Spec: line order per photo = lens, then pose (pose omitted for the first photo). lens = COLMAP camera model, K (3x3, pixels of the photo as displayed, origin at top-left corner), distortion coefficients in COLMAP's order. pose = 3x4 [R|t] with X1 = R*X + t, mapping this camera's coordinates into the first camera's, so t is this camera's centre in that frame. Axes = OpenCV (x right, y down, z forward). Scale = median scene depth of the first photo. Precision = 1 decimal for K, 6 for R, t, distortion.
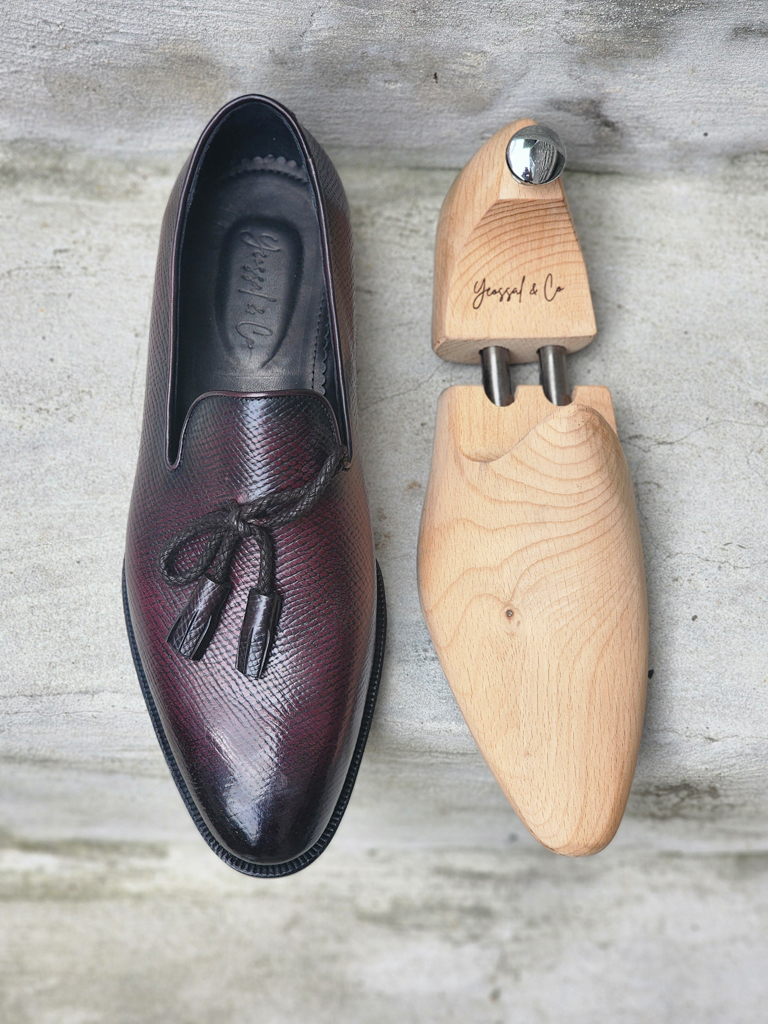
lens RADIAL K [[2084.5, 0, 384.0], [0, 2084.5, 512.0], [0, 0, 1]] dist [-0.086198, 2.201710]
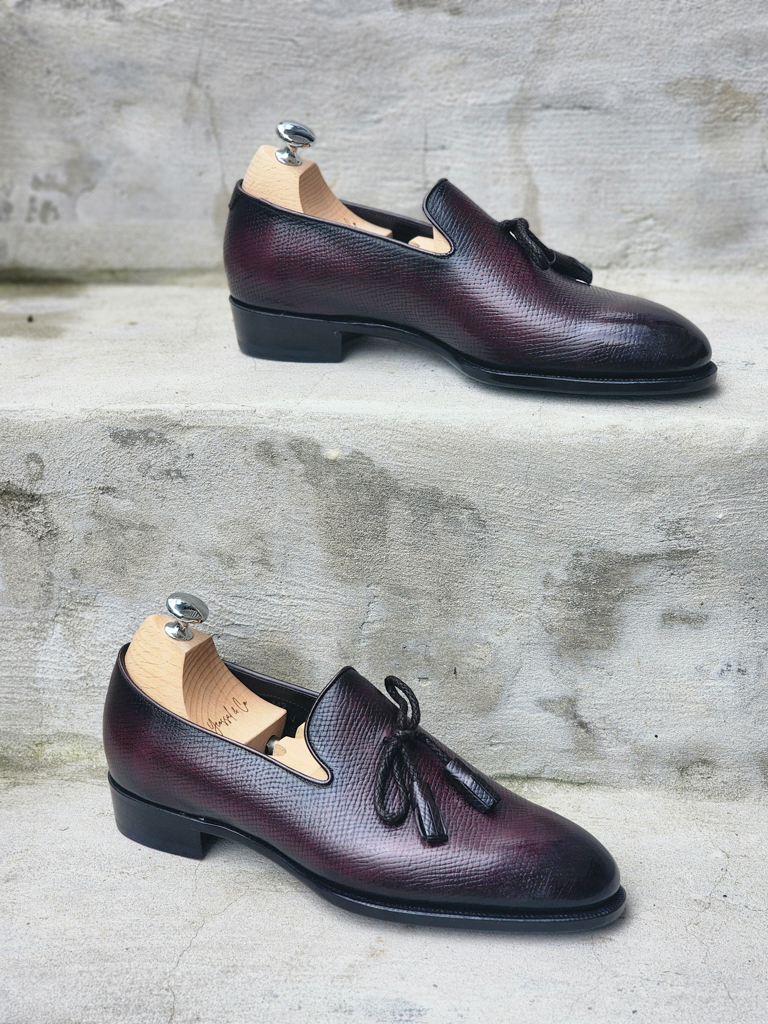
lens RADIAL K [[2084.5, 0, 384.0], [0, 2084.5, 512.0], [0, 0, 1]] dist [-0.086198, 2.201710]
pose [[0.992078, 0.040305, -0.118981, 0.154936], [-0.115923, 0.658652, -0.743464, 0.844253], [0.048402, 0.751367, 0.658107, 0.014965]]
